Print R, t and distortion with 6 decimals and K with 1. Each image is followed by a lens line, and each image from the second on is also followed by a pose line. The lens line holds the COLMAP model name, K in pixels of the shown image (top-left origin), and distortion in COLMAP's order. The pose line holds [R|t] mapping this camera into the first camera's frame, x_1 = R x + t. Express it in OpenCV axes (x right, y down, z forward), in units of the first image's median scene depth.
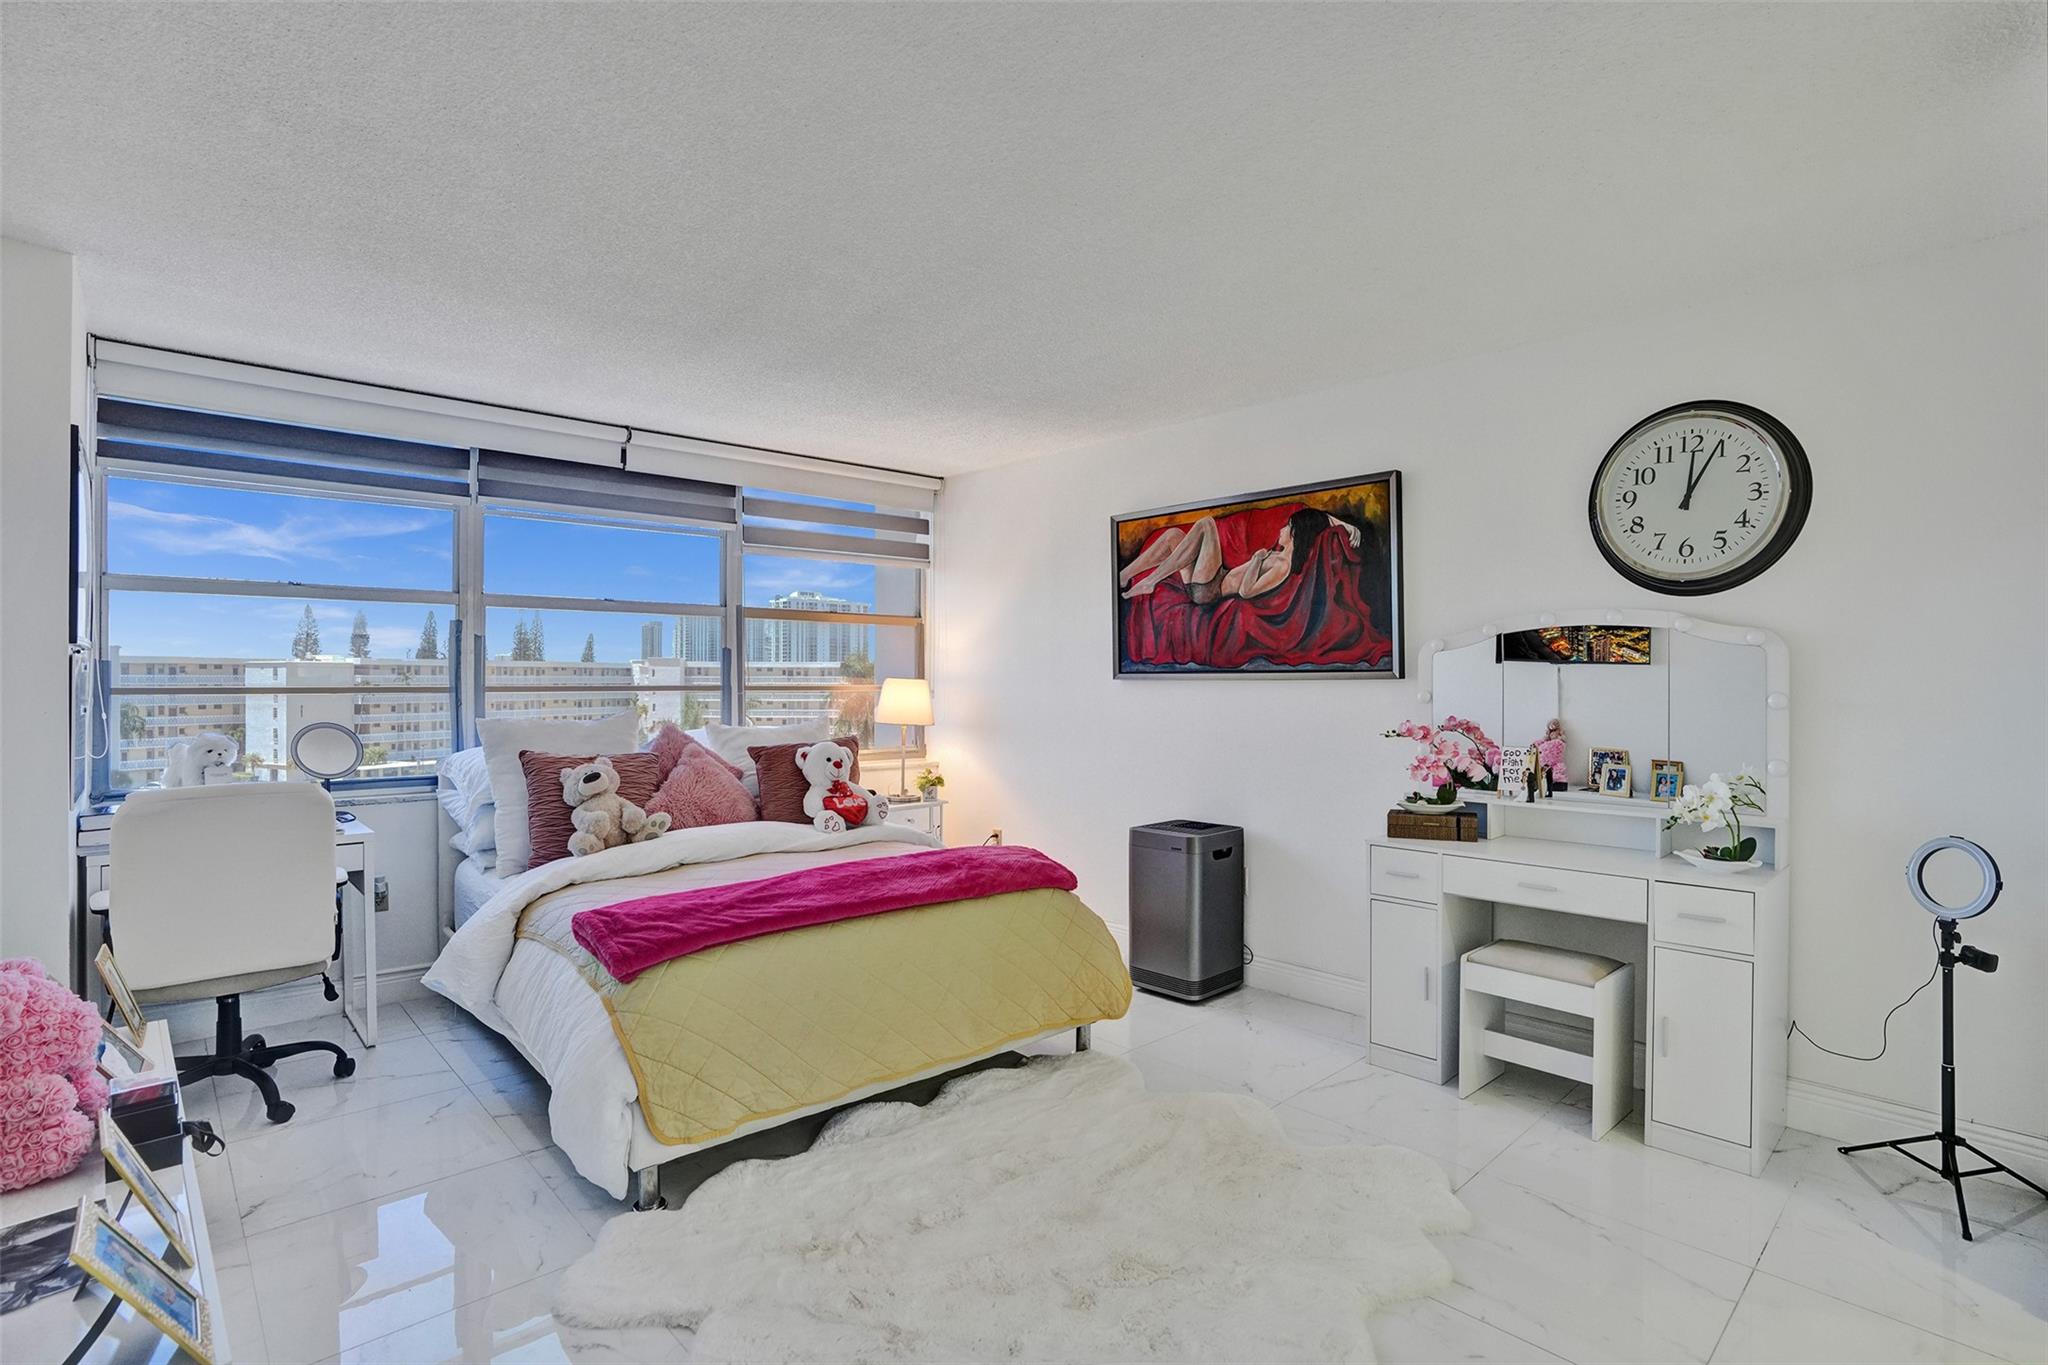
lens RADIAL K [[1011.6, 0, 1066.1], [0, 1011.6, 676.0], [0, 0, 1]] dist [-0.035142, 0.001861]
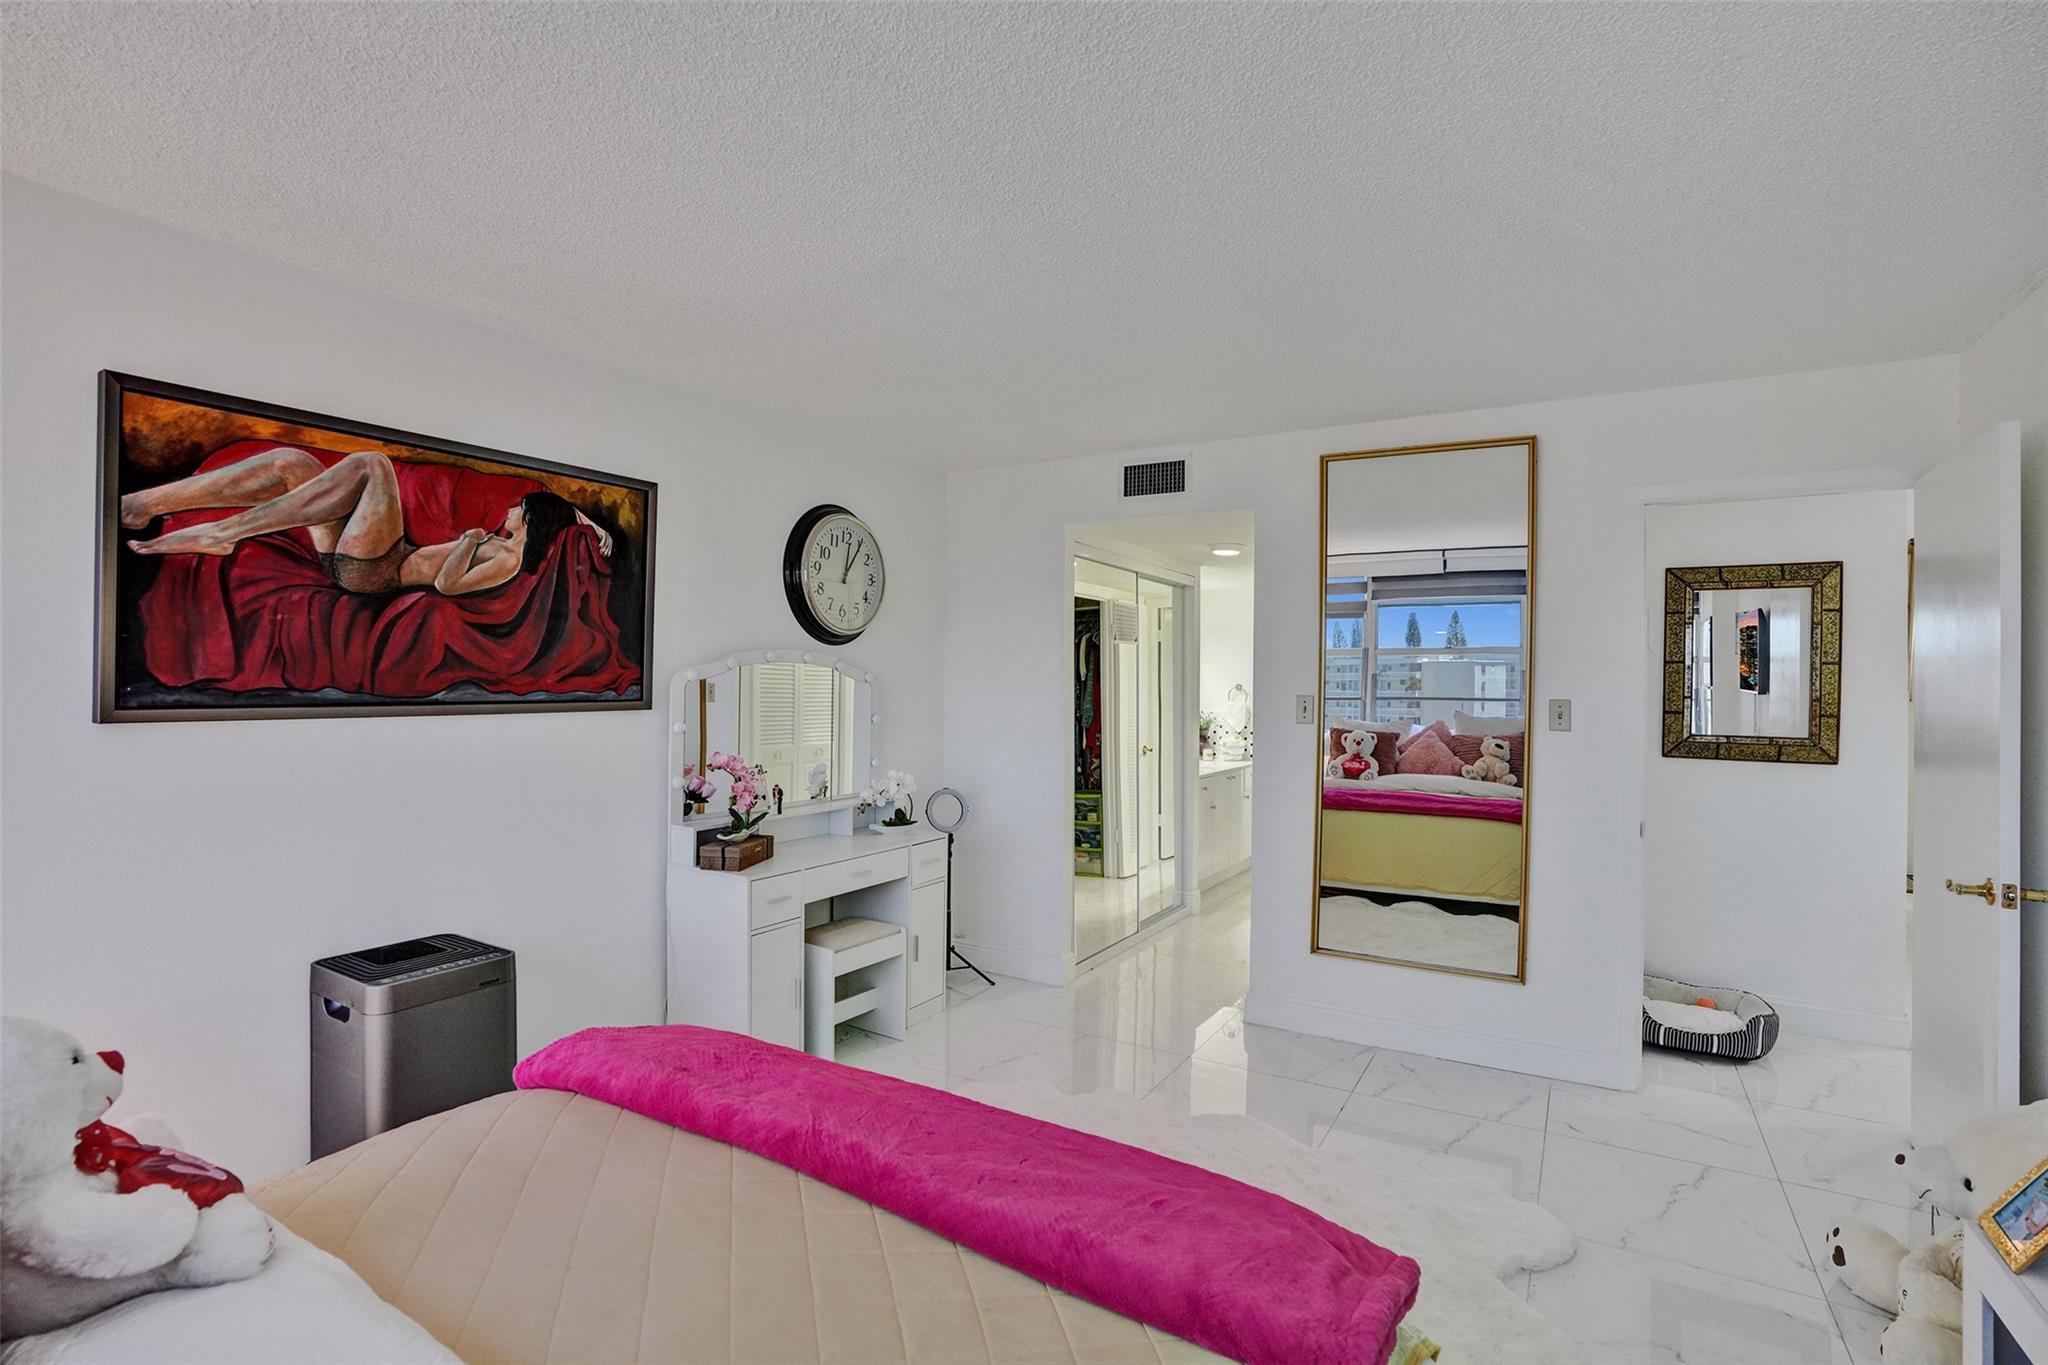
lens RADIAL K [[997.7, 0, 1035.6], [0, 997.7, 681.7], [0, 0, 1]] dist [-0.053756, 0.016452]
pose [[-0.285103, -0.004739, 0.958485, -0.576963], [-0.013928, 0.999903, 0.000800, -0.025498], [-0.958396, -0.013122, -0.285141, 0.831227]]
